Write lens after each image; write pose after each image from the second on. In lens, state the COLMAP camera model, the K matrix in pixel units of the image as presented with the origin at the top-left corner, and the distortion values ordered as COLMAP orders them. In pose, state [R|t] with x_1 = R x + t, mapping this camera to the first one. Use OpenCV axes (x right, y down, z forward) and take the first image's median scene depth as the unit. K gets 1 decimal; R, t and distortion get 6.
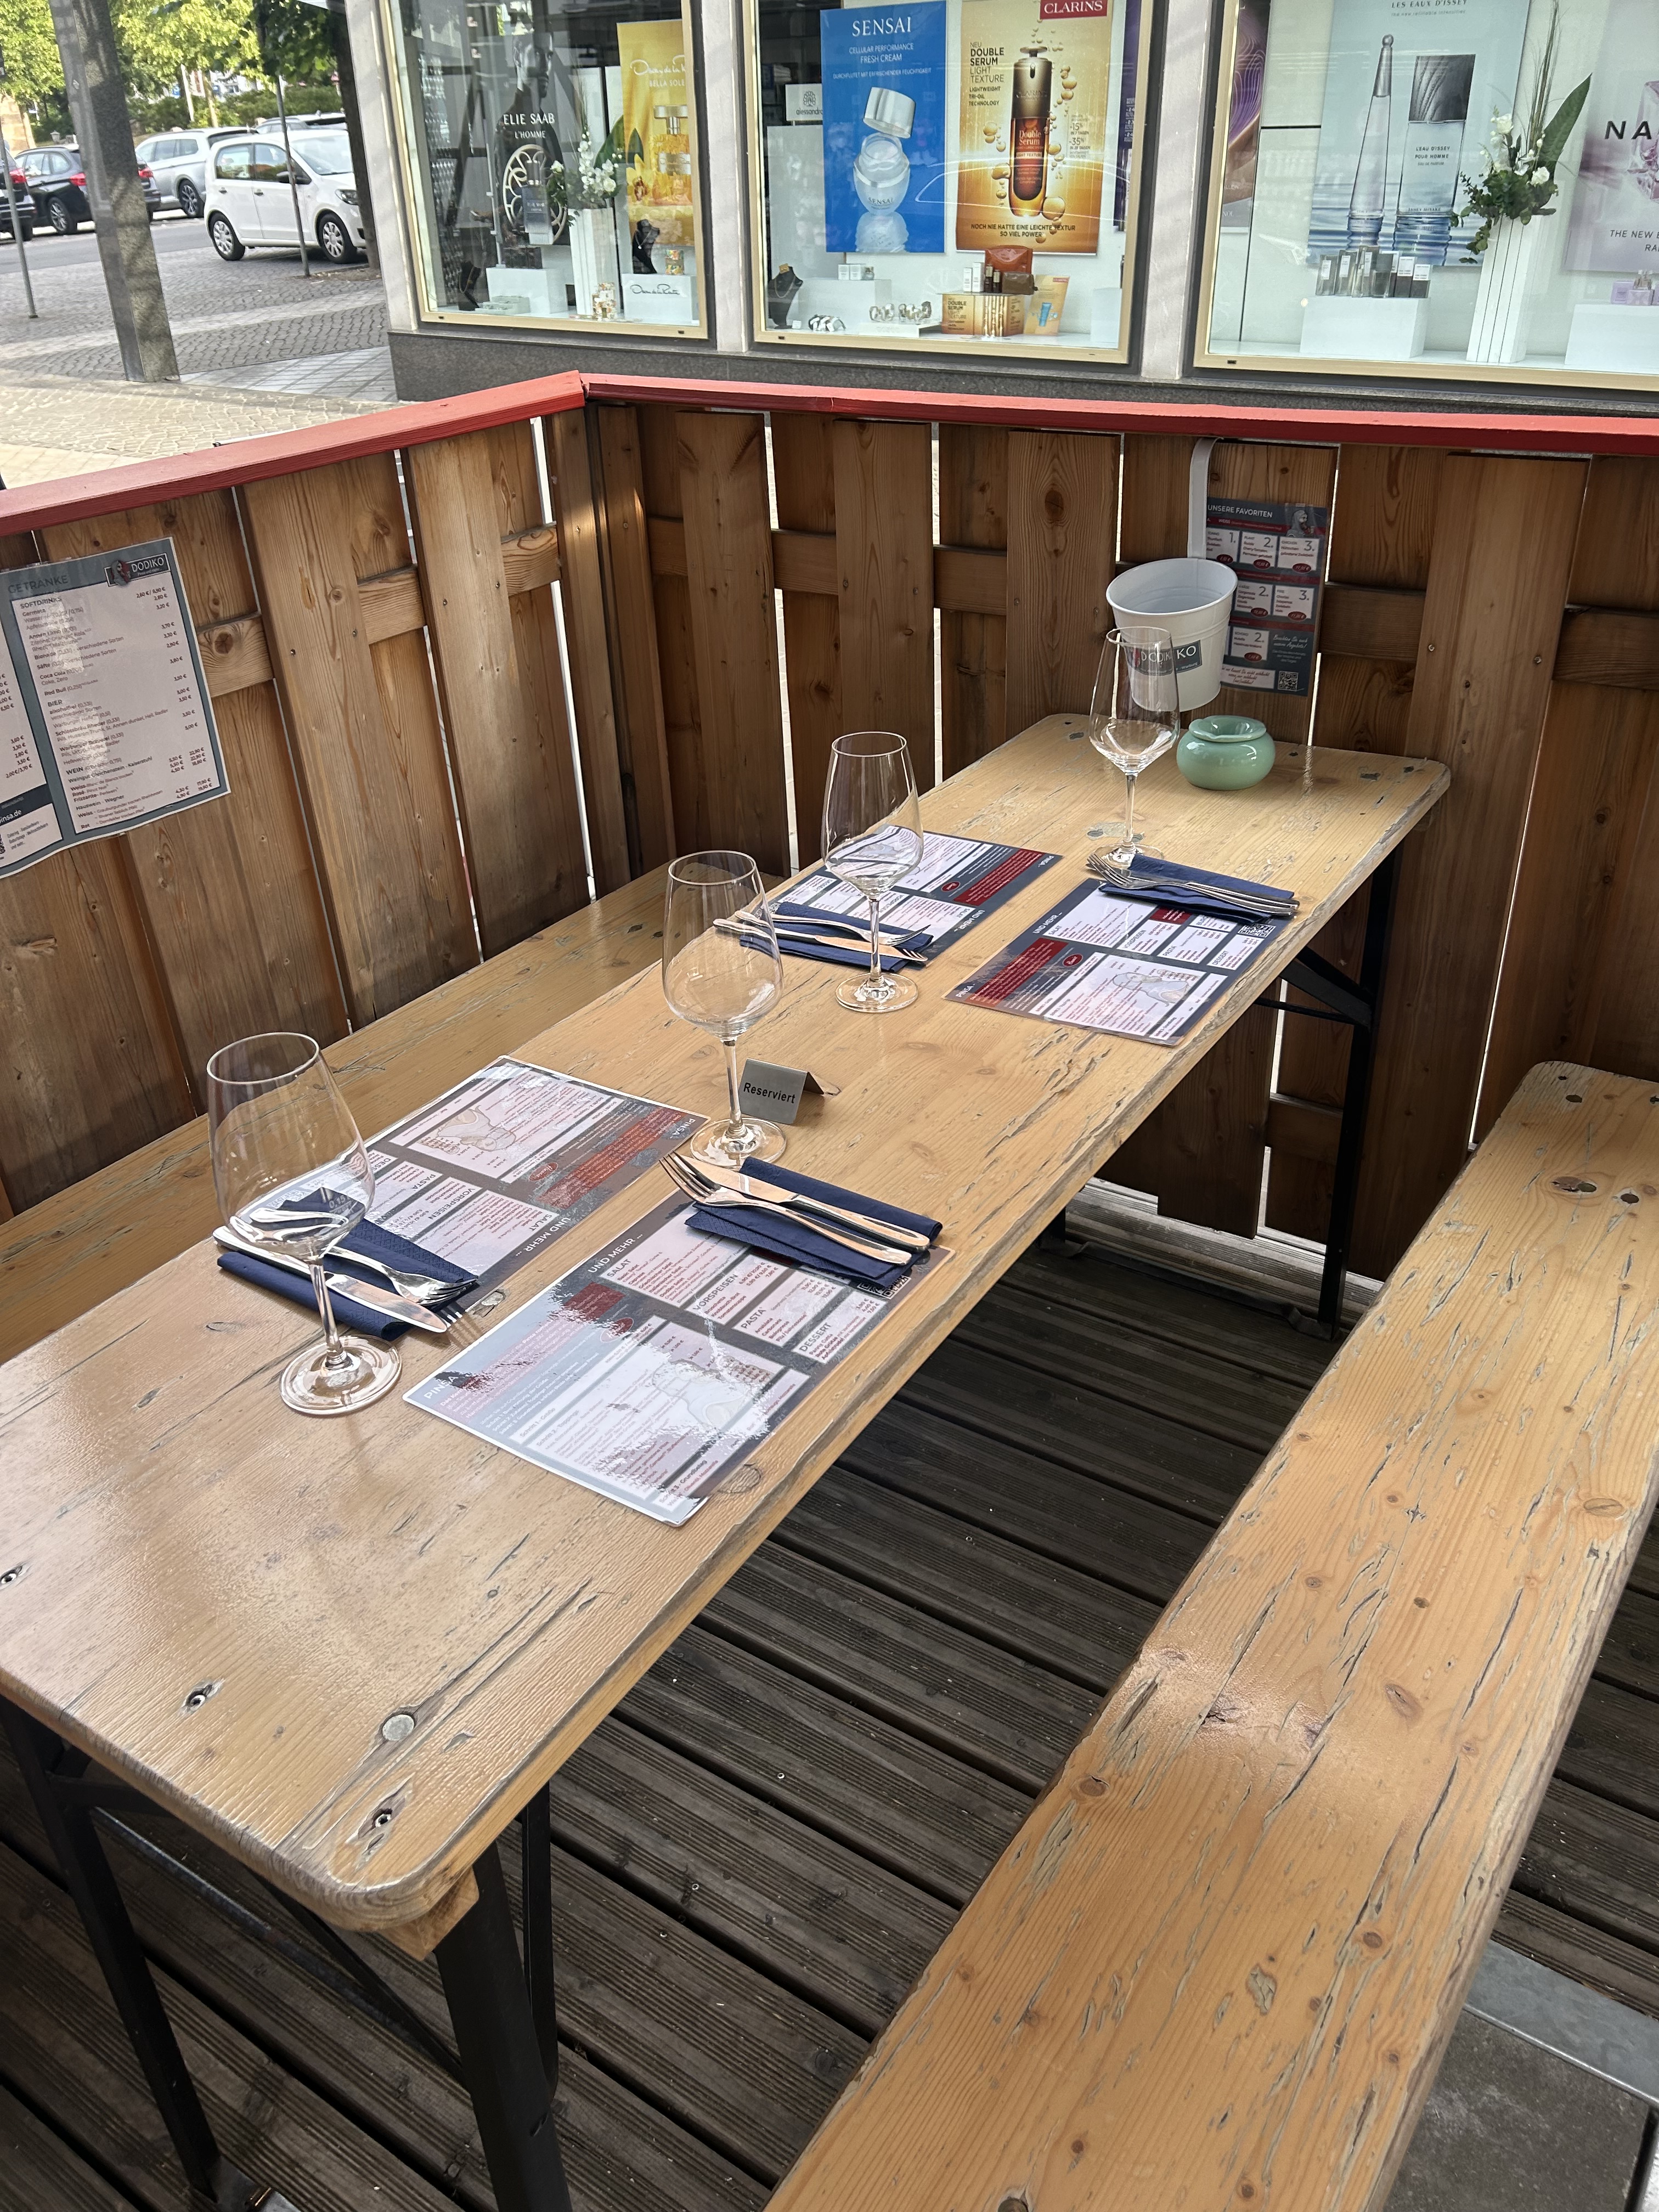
lens RADIAL K [[1684.2, 0, 834.4], [0, 1684.2, 1128.6], [0, 0, 1]] dist [0.006553, -0.023538]
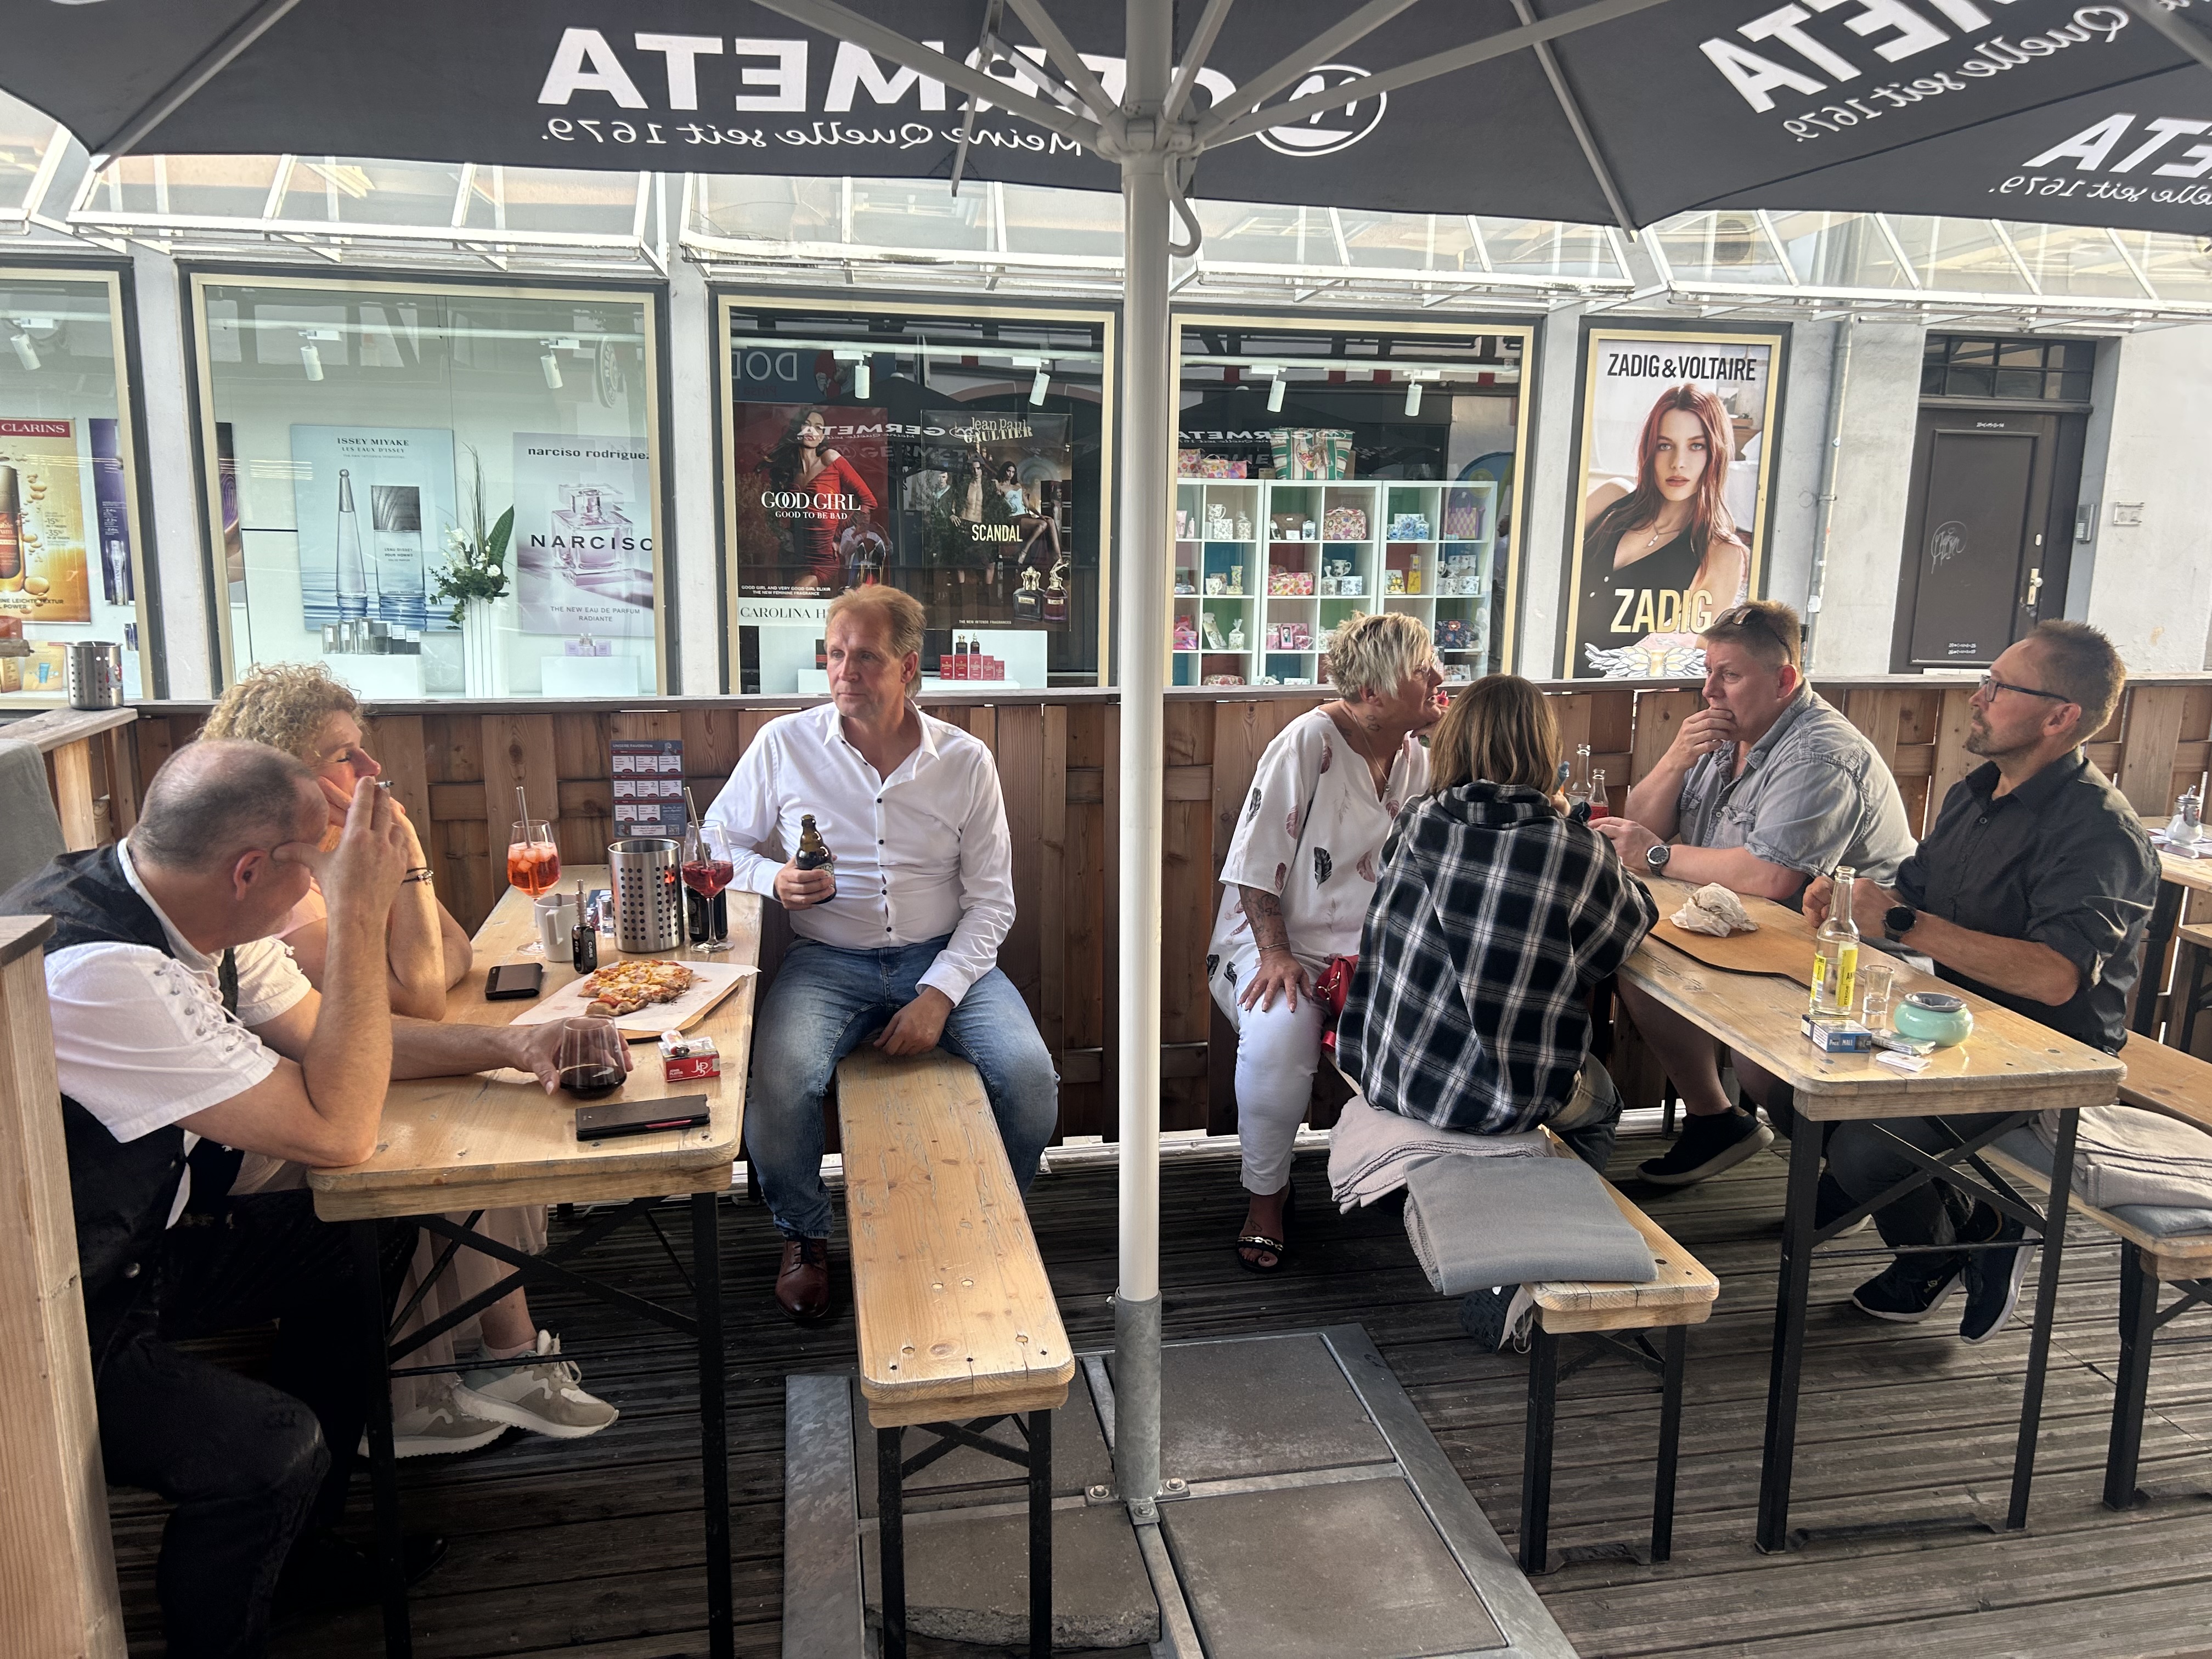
lens RADIAL K [[1684.2, 0, 1111.6], [0, 1684.2, 824.3], [0, 0, 1]] dist [0.006553, -0.023538]
pose [[0.715928, -0.080665, 0.693499, -0.171067], [0.319821, 0.920848, -0.223055, 0.076334], [-0.620614, 0.381487, 0.685059, -0.148276]]
